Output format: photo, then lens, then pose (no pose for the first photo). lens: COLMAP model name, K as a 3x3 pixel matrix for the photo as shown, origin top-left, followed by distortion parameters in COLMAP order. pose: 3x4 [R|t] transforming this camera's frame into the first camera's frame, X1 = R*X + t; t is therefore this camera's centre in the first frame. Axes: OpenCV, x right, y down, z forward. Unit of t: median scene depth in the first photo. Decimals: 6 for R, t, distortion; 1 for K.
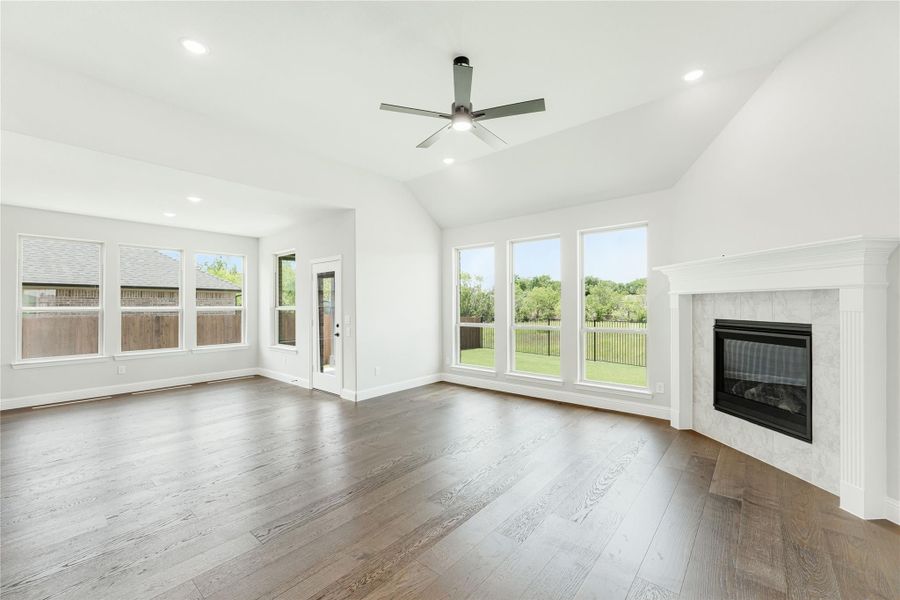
lens RADIAL K [[363.9, 0, 452.0], [0, 363.9, 303.3], [0, 0, 1]] dist [0.000759, -0.000598]
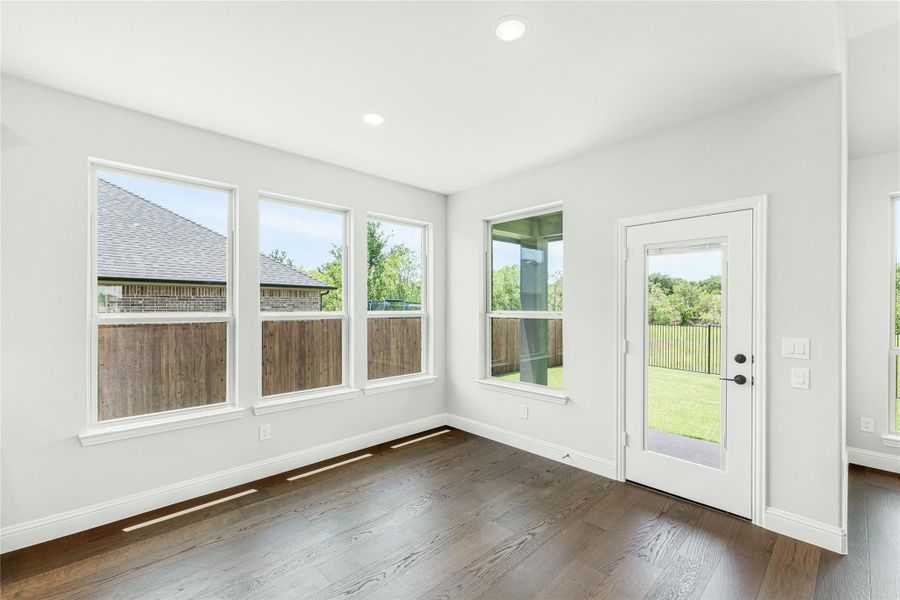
lens RADIAL K [[385.0, 0, 450.8], [0, 385.0, 306.3], [0, 0, 1]] dist [-0.003097, -0.000336]
pose [[0.994169, 0.004644, -0.107732, -0.592925], [-0.003798, 0.999960, 0.008061, -0.004636], [0.107765, -0.007605, 0.994147, 0.488199]]
